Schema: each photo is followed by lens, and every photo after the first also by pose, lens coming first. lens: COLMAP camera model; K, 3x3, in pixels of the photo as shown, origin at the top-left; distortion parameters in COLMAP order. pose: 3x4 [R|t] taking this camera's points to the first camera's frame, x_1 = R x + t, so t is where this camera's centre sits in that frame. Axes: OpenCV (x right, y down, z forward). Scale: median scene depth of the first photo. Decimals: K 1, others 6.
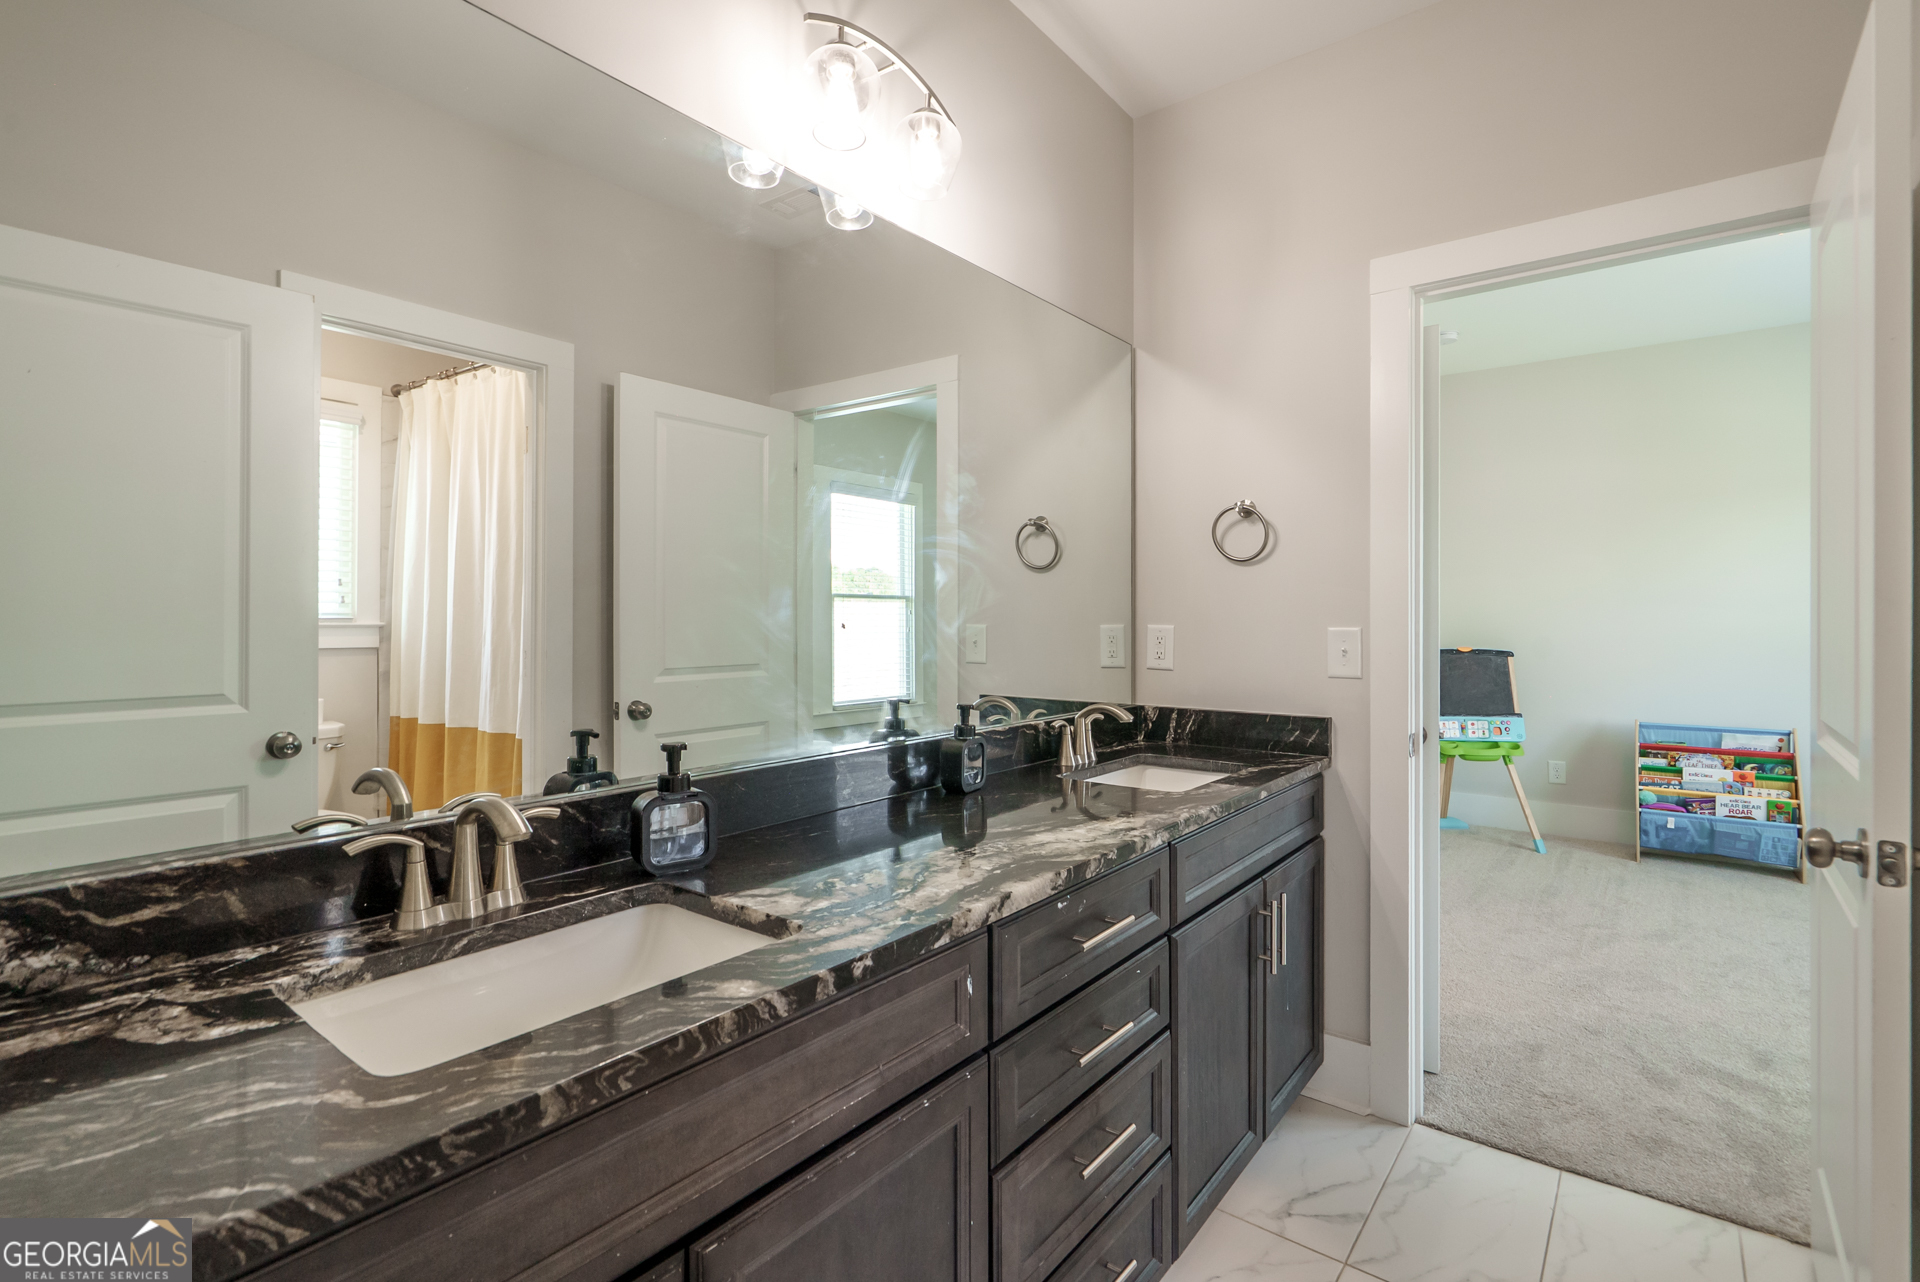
lens RADIAL K [[891.0, 0, 970.4], [0, 891.0, 632.1], [0, 0, 1]] dist [-0.009965, 0.000781]
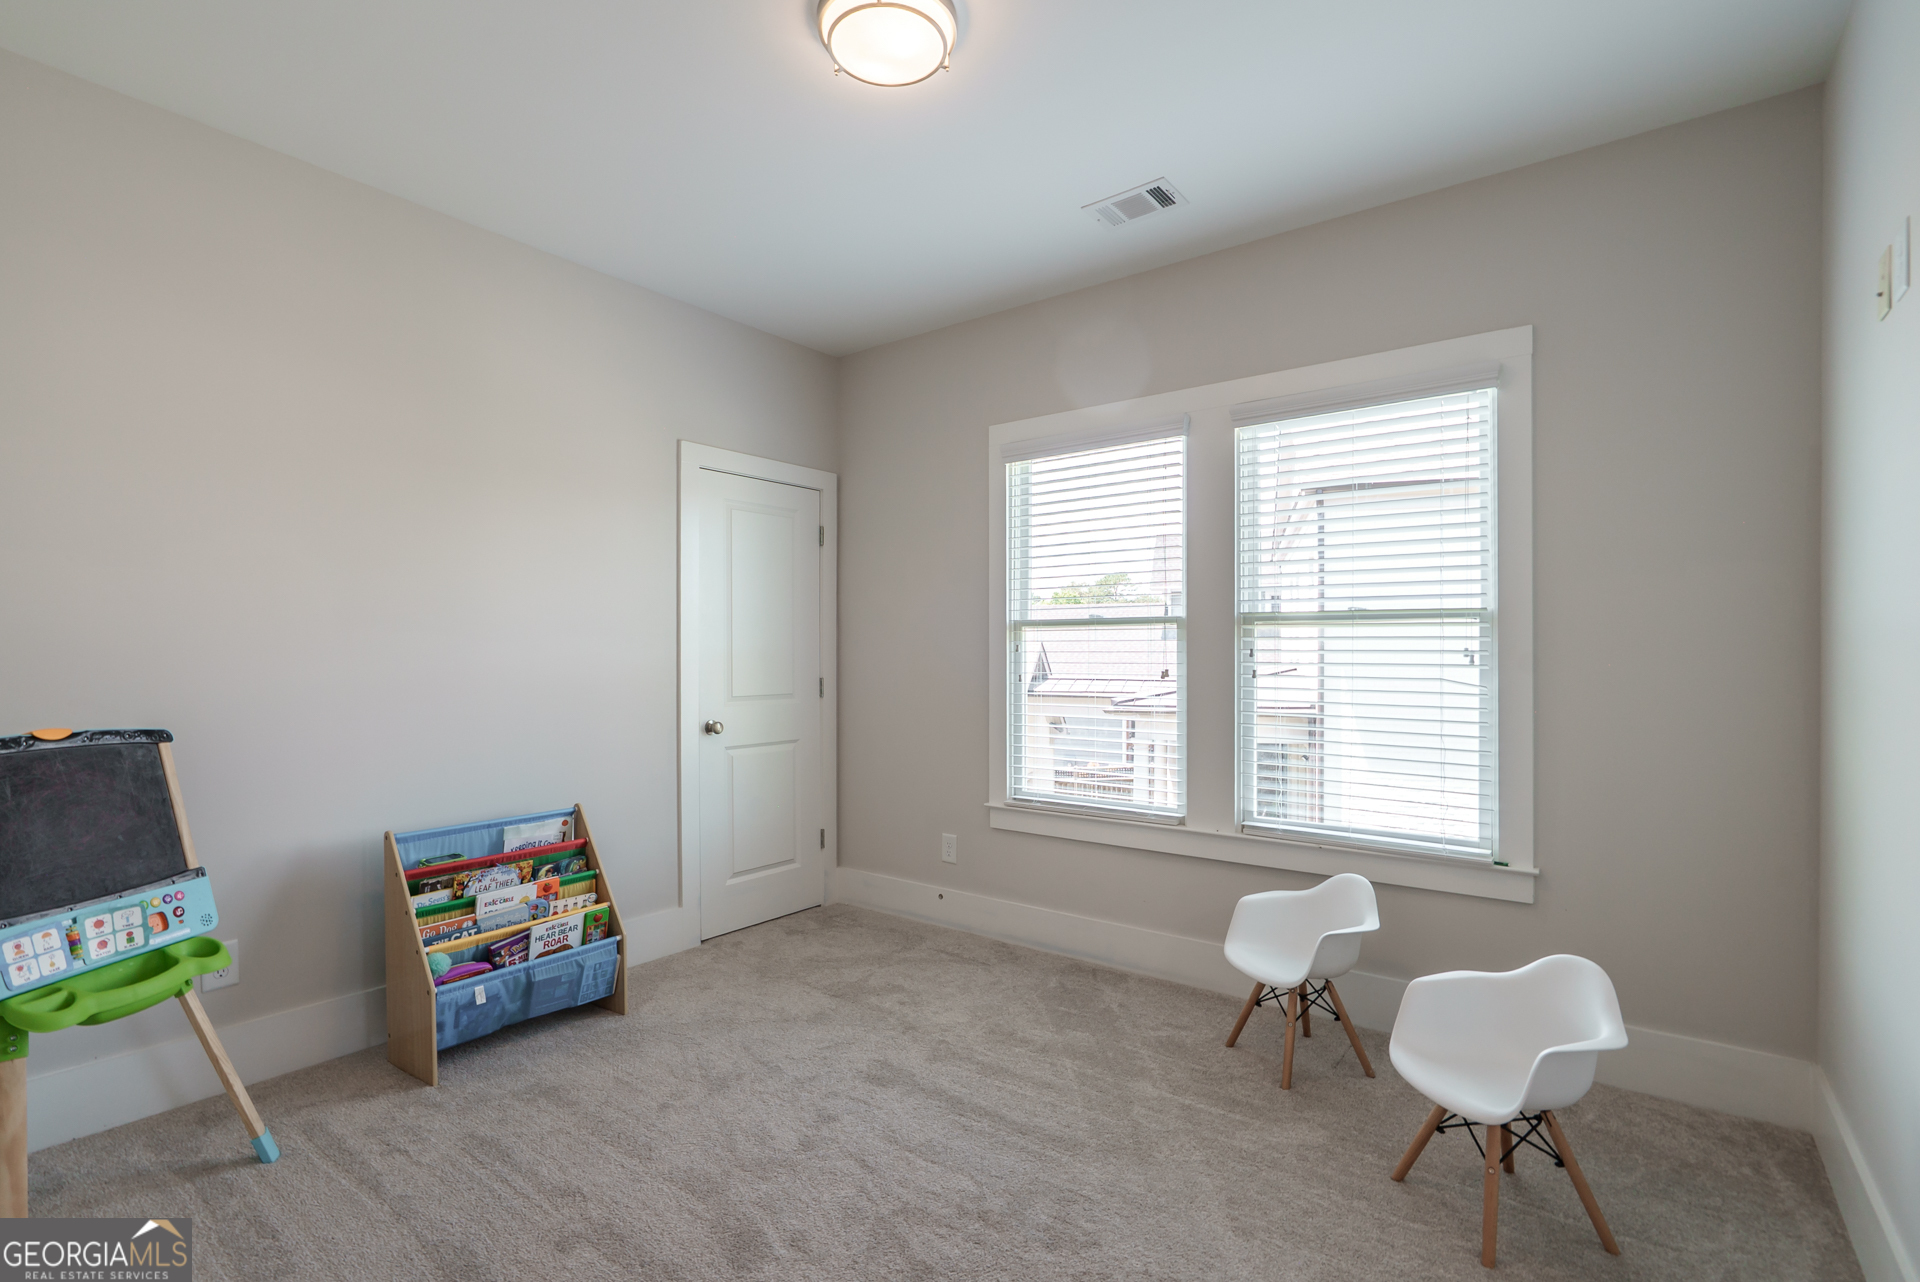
lens RADIAL K [[891.0, 0, 961.0], [0, 891.0, 647.8], [0, 0, 1]] dist [-0.009965, 0.000781]
pose [[-0.013838, 0.007689, 0.999875, 0.183288], [0.018027, 0.999810, -0.007439, -0.008719], [-0.999742, 0.017922, -0.013974, 0.670420]]
